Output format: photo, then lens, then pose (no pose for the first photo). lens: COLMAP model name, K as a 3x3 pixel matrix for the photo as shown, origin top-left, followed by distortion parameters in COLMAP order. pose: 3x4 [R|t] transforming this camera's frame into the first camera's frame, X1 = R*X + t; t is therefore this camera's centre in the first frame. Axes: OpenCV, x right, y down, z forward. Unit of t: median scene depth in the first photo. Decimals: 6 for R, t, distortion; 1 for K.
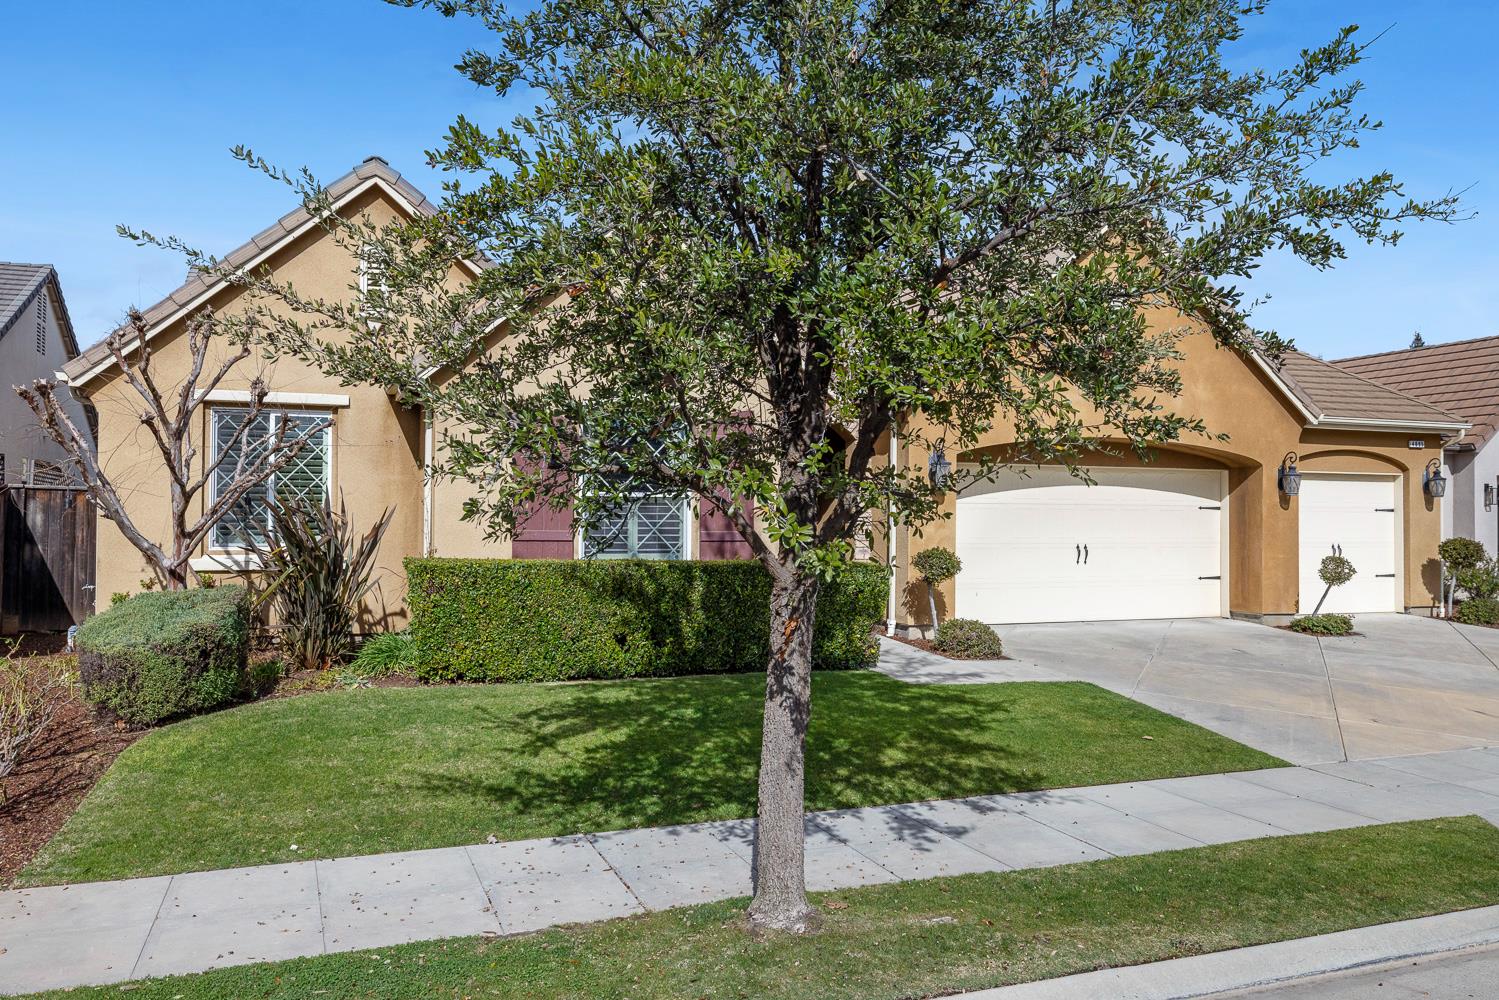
lens RADIAL K [[1160.7, 0, 747.8], [0, 1160.7, 500.4], [0, 0, 1]] dist [-0.003488, 0.009672]
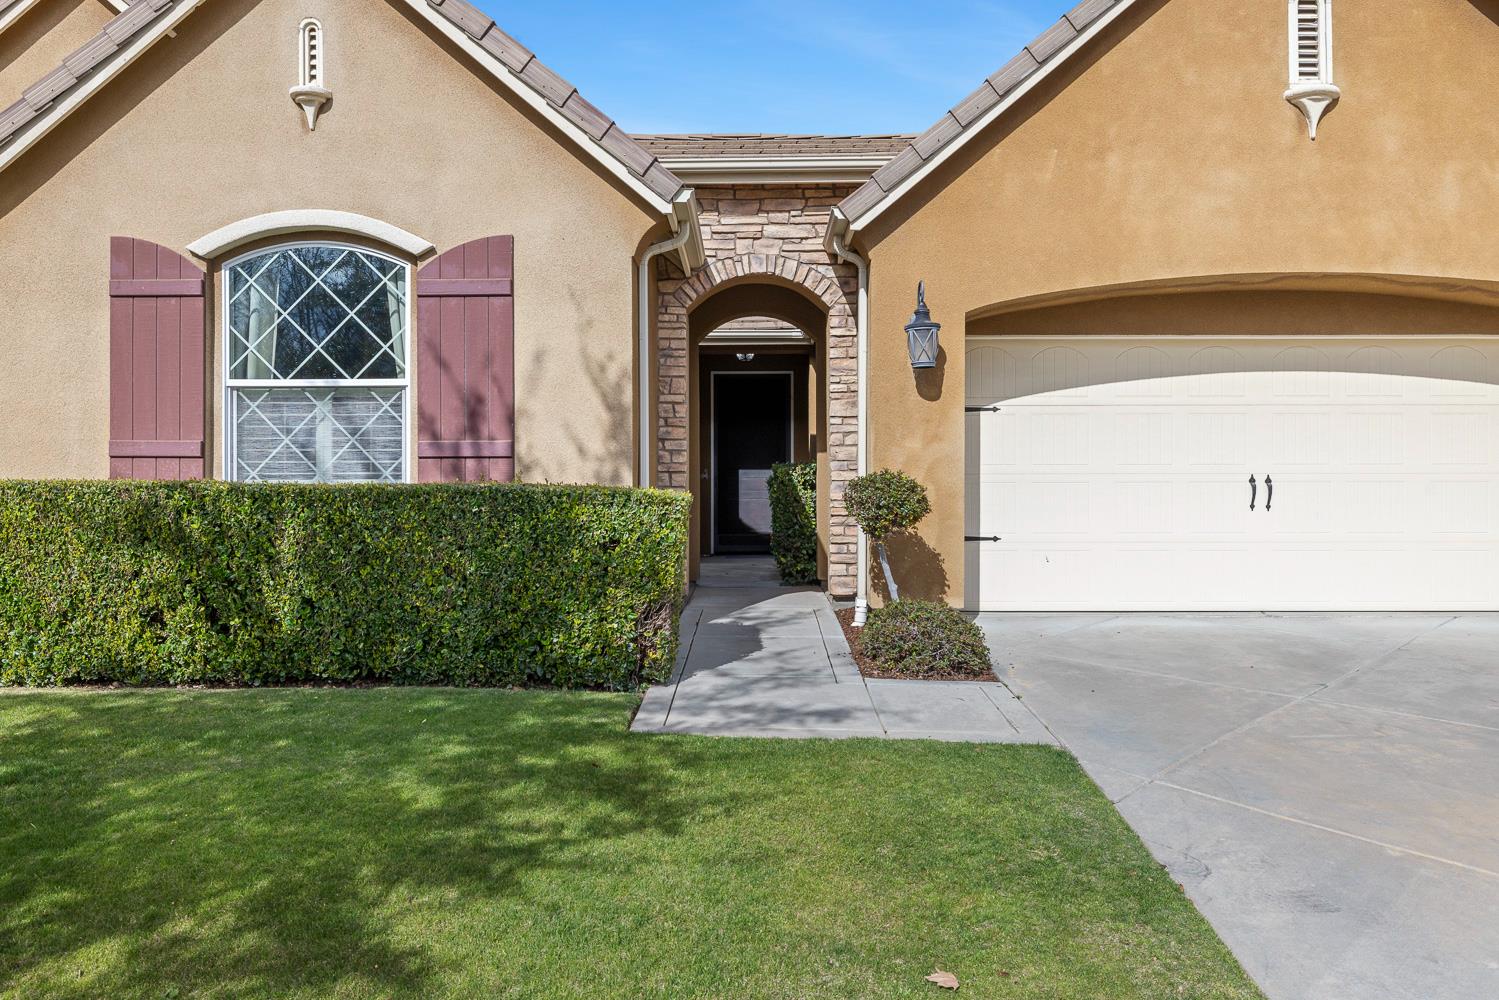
lens RADIAL K [[1051.9, 0, 752.2], [0, 1051.9, 493.5], [0, 0, 1]] dist [-0.003435, 0.000362]
pose [[0.930872, -0.008566, -0.365244, 0.345911], [0.011989, 0.999903, 0.007107, 0.056814], [0.365148, -0.010994, 0.930885, 0.611890]]
